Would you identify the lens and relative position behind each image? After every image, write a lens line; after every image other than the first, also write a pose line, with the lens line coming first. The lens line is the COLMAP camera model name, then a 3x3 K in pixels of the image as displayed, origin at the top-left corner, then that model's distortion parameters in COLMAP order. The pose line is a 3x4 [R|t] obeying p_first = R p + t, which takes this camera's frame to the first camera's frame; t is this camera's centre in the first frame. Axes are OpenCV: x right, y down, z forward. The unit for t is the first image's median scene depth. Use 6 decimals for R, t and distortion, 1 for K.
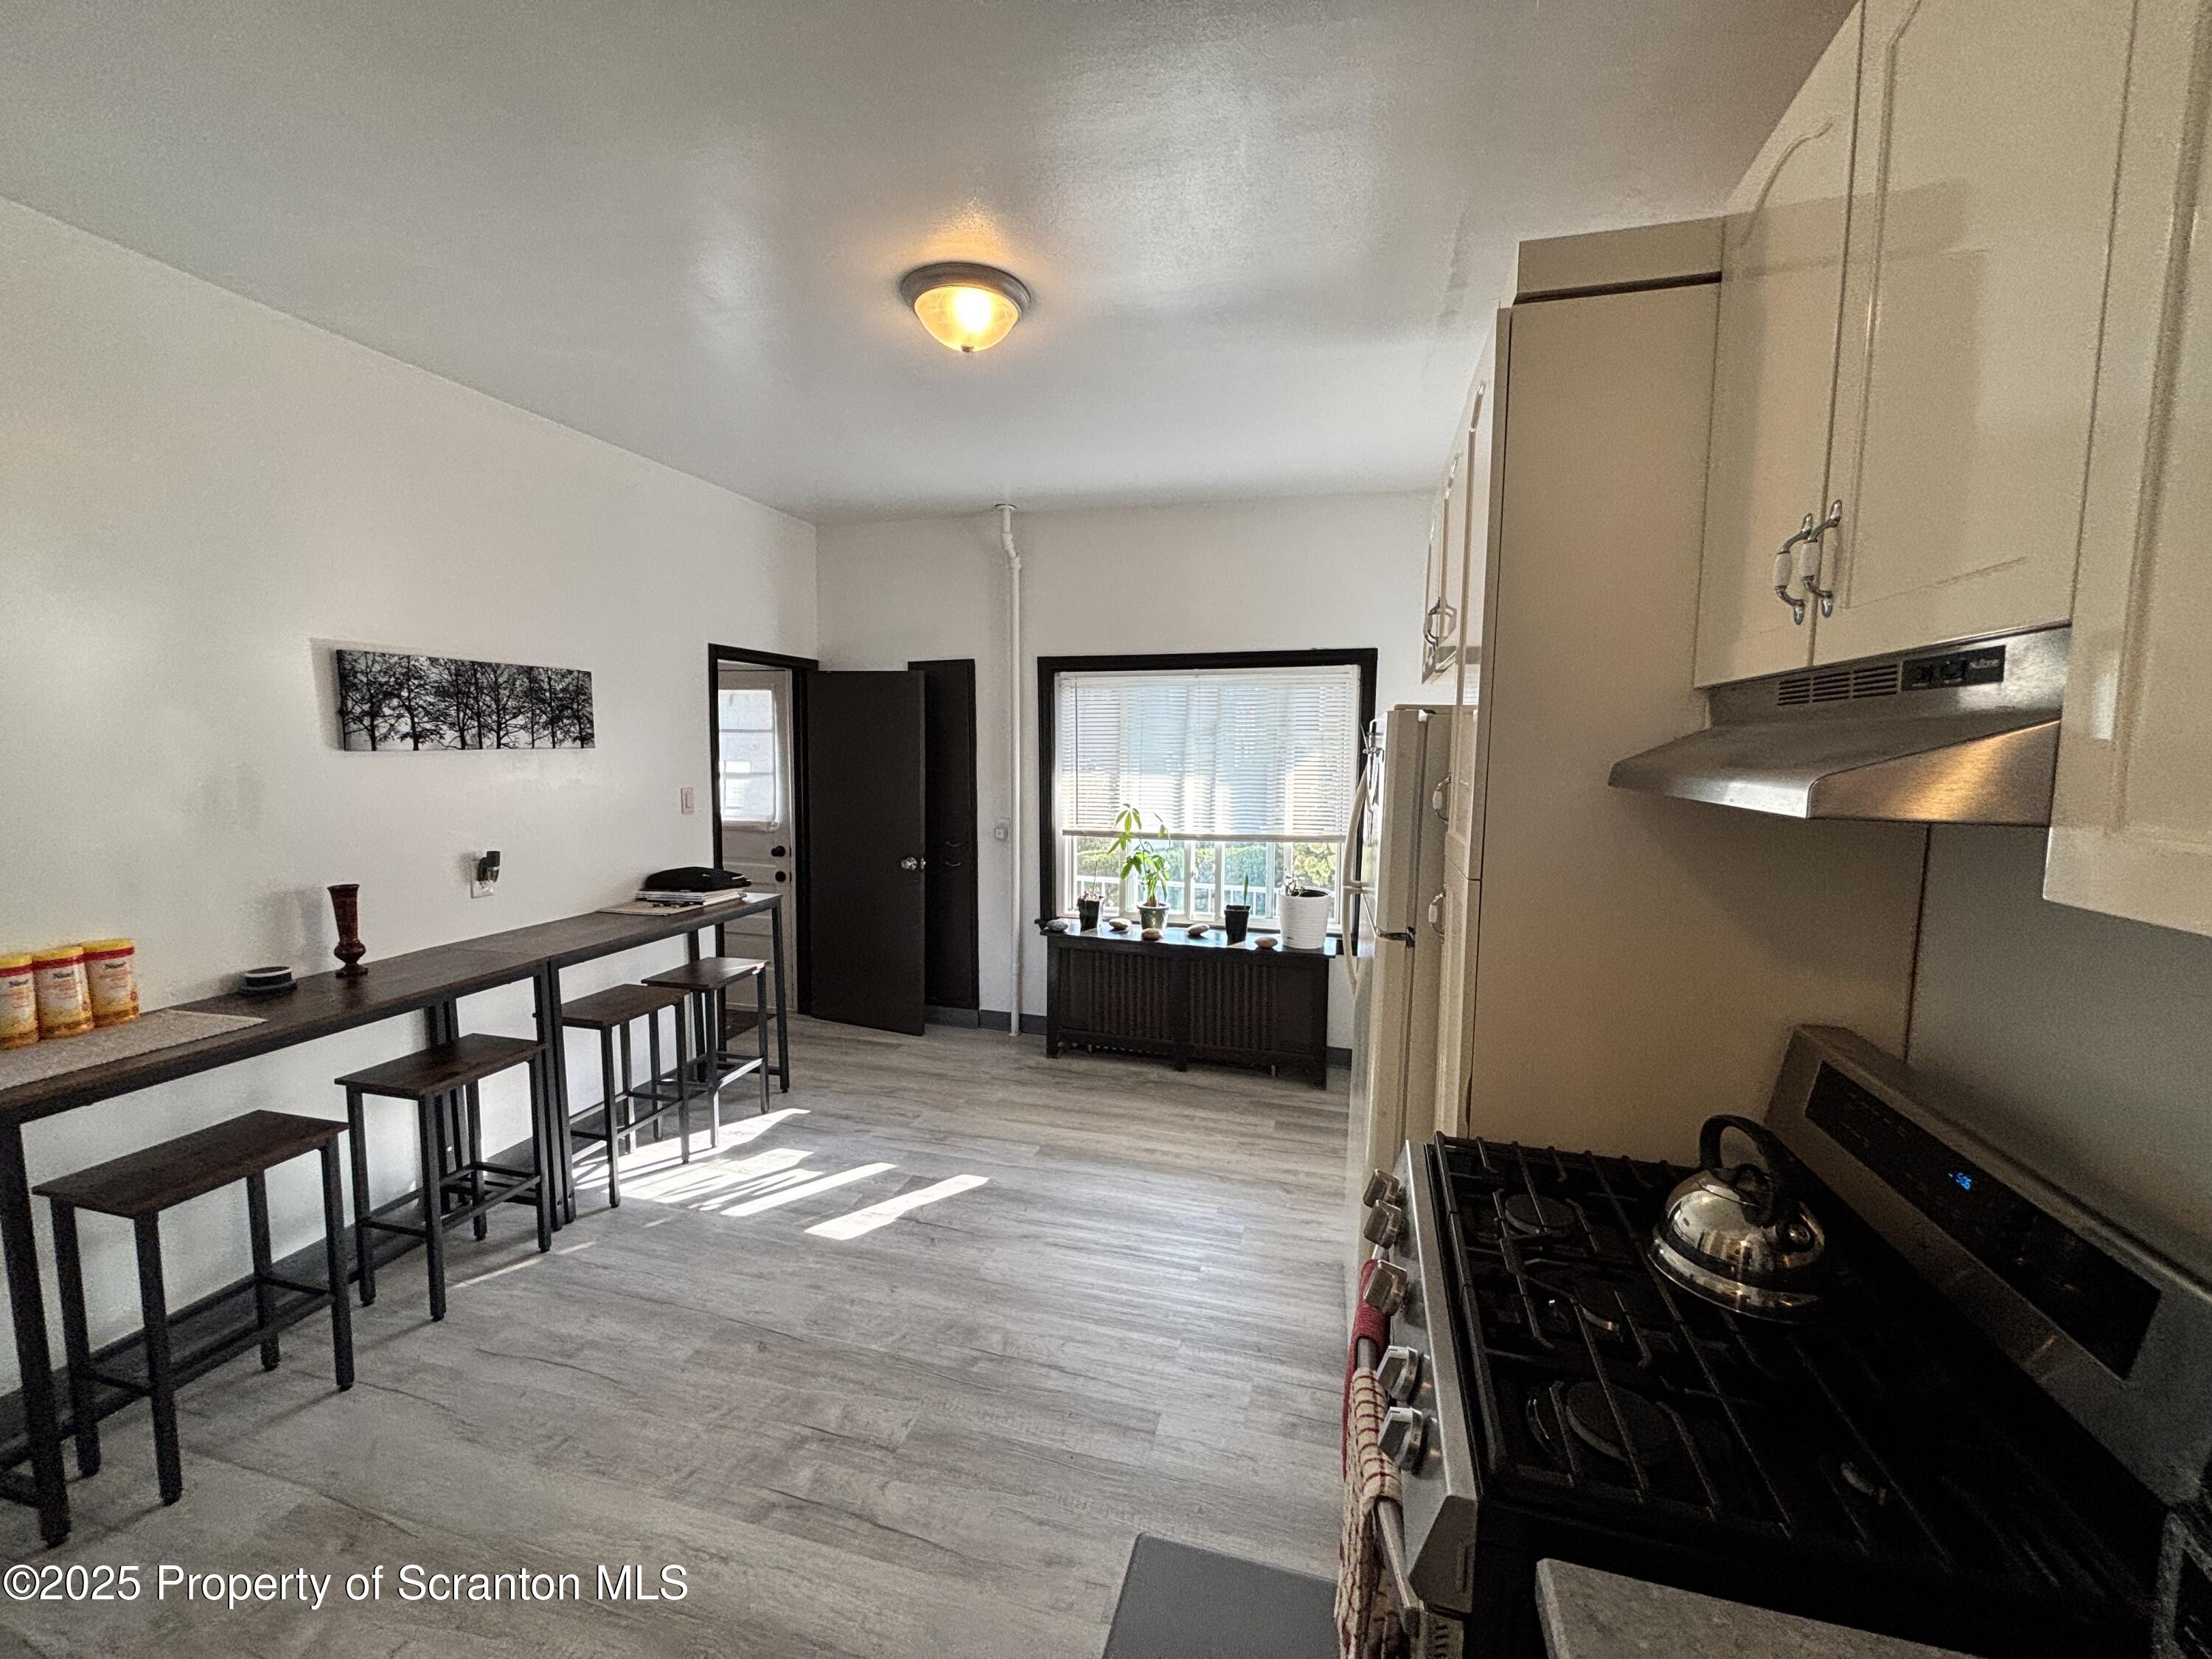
lens RADIAL K [[879.8, 0, 1102.0], [0, 879.8, 822.1], [0, 0, 1]] dist [0.001215, -0.001251]
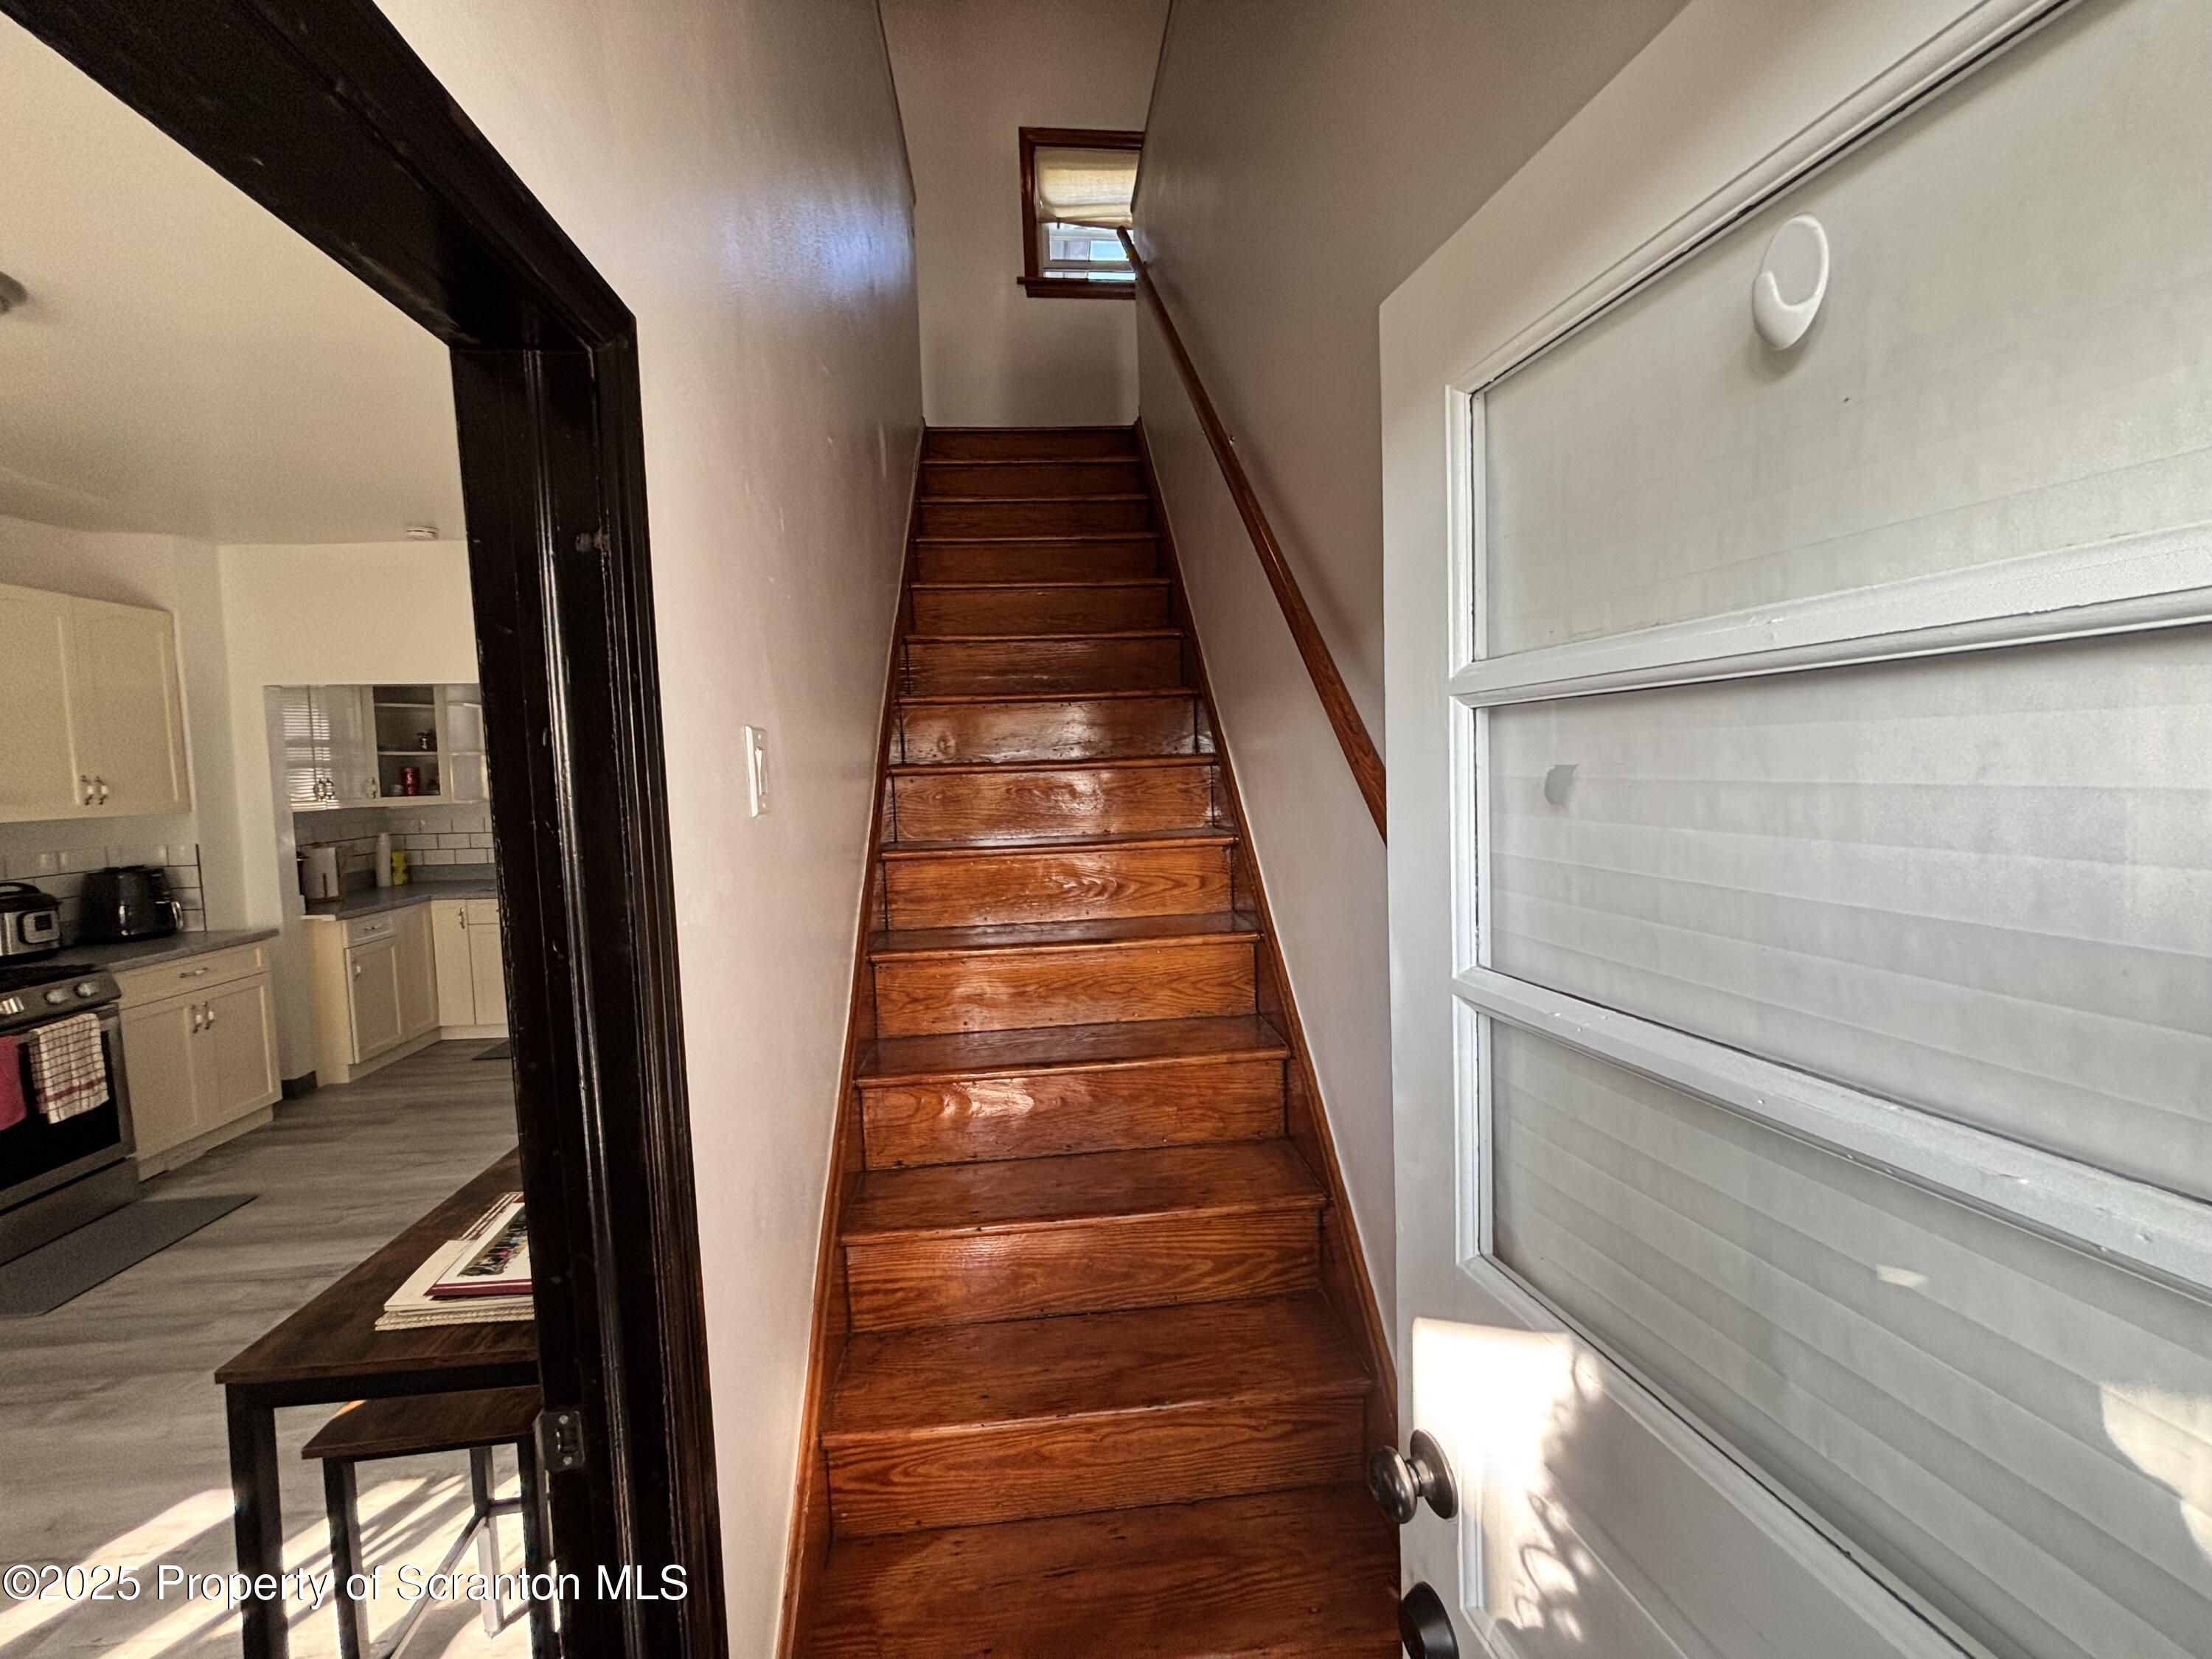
lens RADIAL K [[879.8, 0, 1105.6], [0, 879.8, 818.5], [0, 0, 1]] dist [0.001215, -0.001251]
pose [[-0.936727, 0.040222, -0.347742, -0.751212], [-0.012009, 0.989100, 0.146754, -0.174589], [0.349855, 0.141644, -0.926034, 1.861291]]
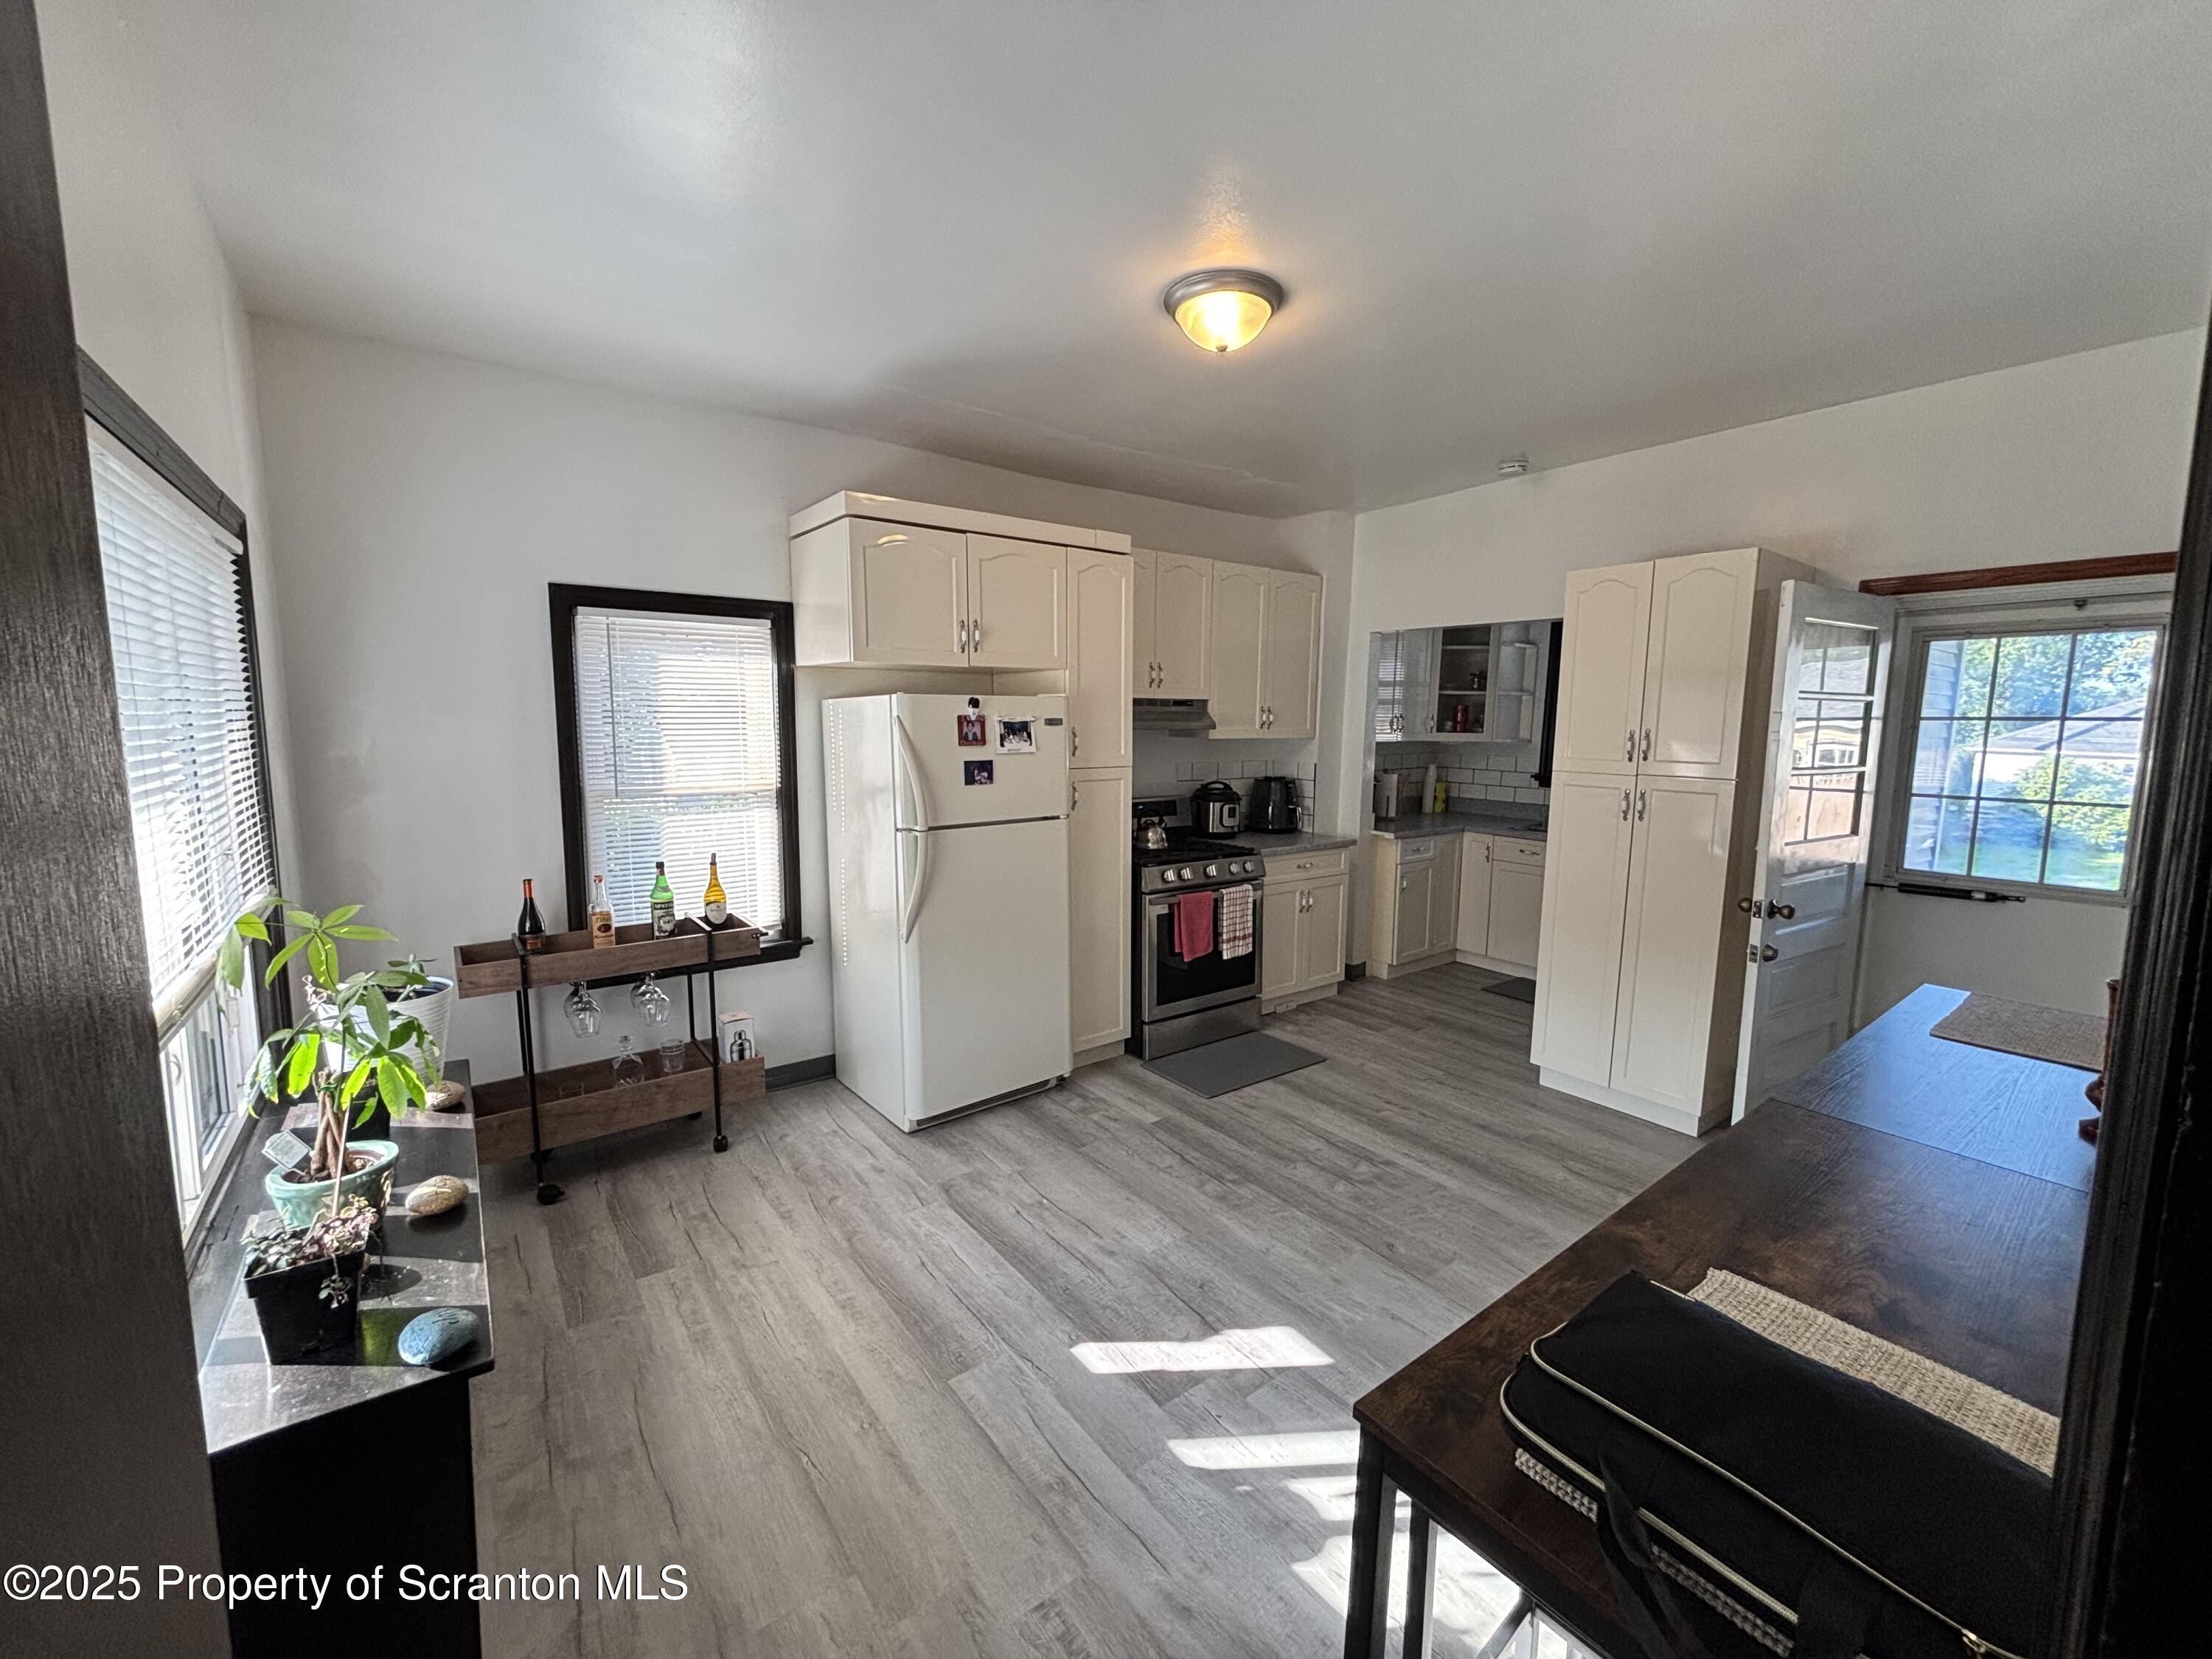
lens RADIAL K [[879.8, 0, 1113.2], [0, 879.8, 824.7], [0, 0, 1]] dist [0.001215, -0.001251]
pose [[-0.793461, -0.088999, 0.602079, -0.619850], [0.040679, 0.979283, 0.198367, -0.154296], [-0.607261, 0.181888, -0.773402, 1.676063]]
